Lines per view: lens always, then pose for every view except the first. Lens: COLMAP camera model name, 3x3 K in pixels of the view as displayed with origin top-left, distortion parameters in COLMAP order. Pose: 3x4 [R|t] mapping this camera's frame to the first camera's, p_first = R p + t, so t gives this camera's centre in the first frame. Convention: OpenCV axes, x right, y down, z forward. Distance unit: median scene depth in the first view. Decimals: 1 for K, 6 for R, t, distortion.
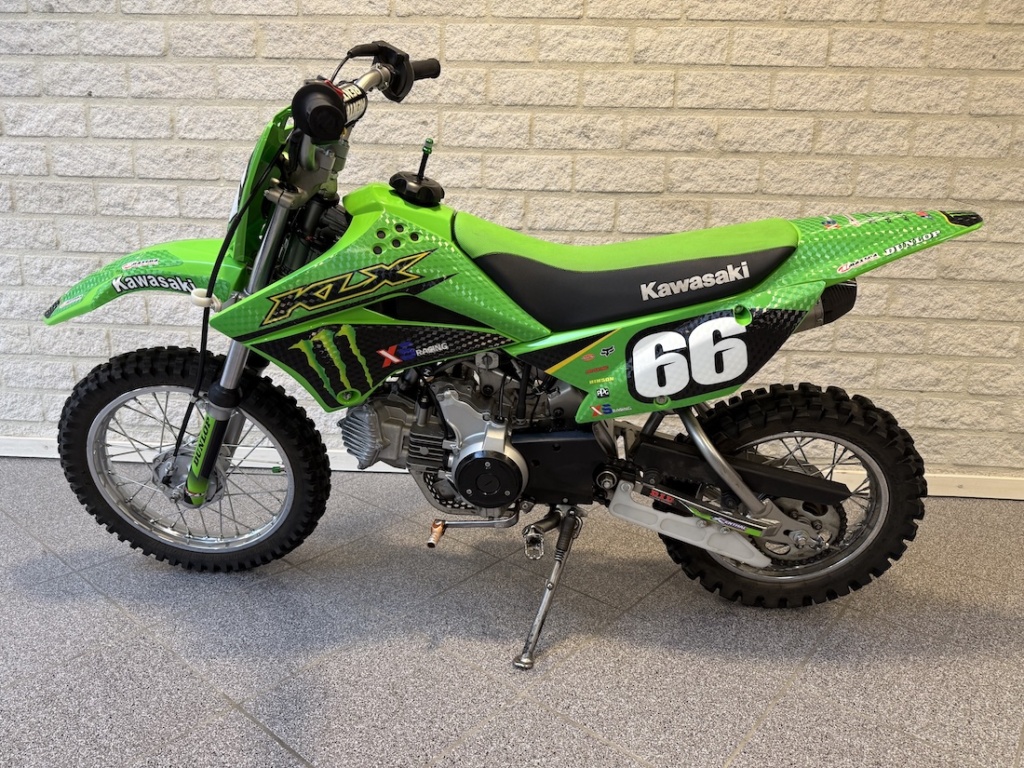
lens RADIAL K [[724.7, 0, 514.0], [0, 724.7, 387.5], [0, 0, 1]] dist [0.015121, -0.023760]
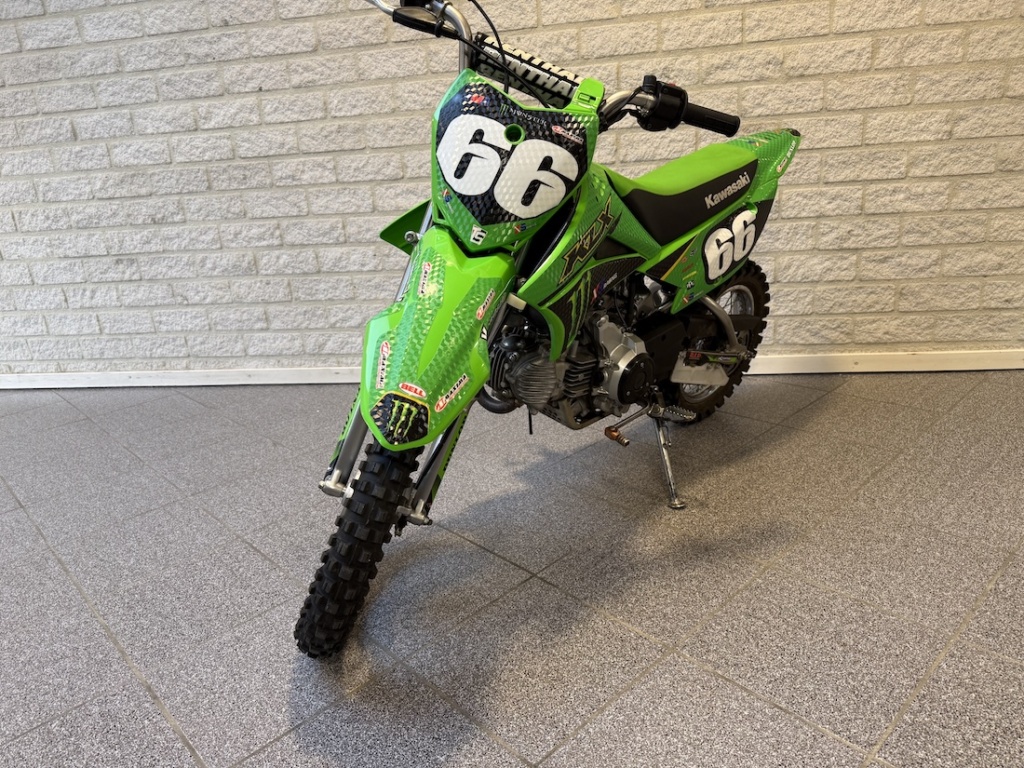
lens RADIAL K [[724.7, 0, 512.0], [0, 724.7, 390.1], [0, 0, 1]] dist [0.015121, -0.023760]
pose [[0.987853, -0.056831, -0.144624, -0.005511], [0.069366, 0.994119, 0.083157, 0.039472], [0.139048, -0.092179, 0.985986, -0.233617]]
